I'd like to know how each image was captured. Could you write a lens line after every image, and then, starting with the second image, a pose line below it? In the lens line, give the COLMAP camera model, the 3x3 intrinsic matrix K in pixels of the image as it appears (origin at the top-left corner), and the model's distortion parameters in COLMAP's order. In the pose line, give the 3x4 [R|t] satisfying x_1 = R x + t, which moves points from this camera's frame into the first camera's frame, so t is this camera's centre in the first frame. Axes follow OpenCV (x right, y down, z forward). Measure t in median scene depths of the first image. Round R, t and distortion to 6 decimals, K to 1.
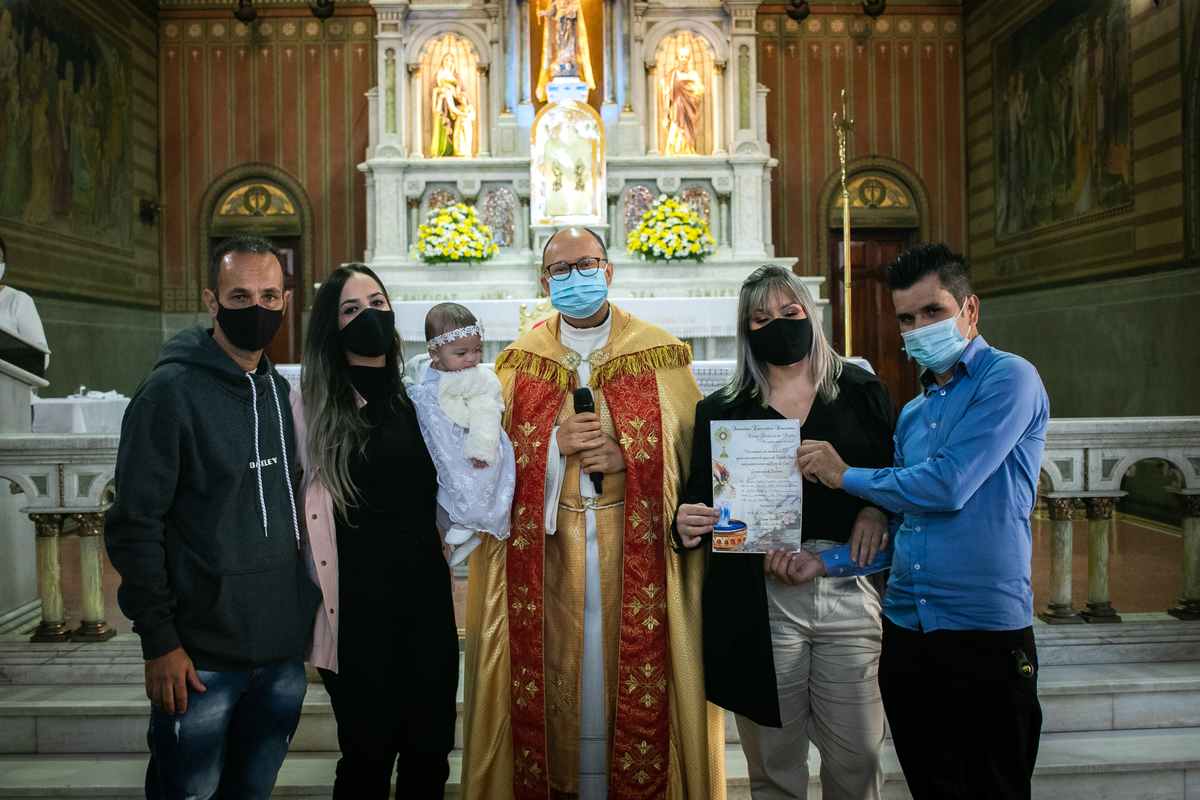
lens RADIAL K [[1366.1, 0, 600.0], [0, 1366.1, 400.0], [0, 0, 1]] dist [-0.119817, 0.138997]
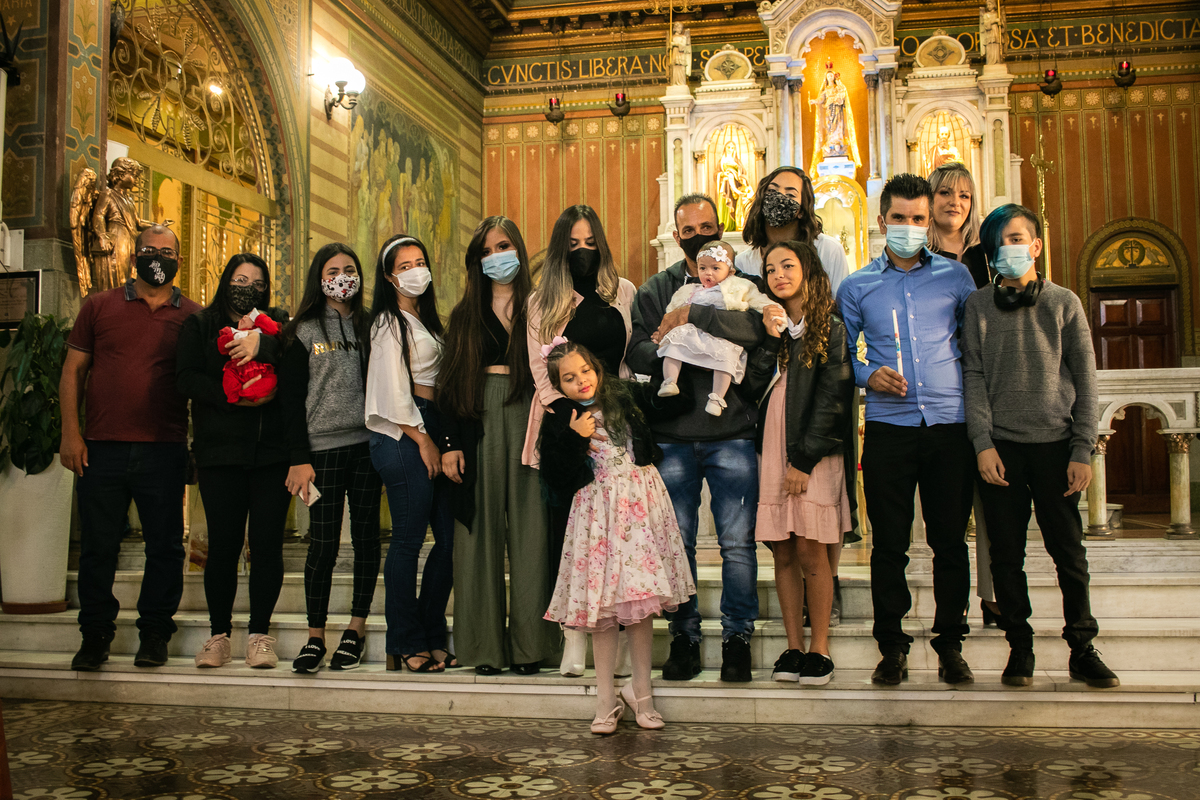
lens RADIAL K [[1366.1, 0, 600.0], [0, 1366.1, 400.0], [0, 0, 1]] dist [-0.119817, 0.138997]
pose [[0.971999, -0.012171, -0.234670, 0.045770], [-0.007678, 0.996480, -0.083484, 0.053977], [0.234860, 0.082948, 0.968484, -0.103178]]
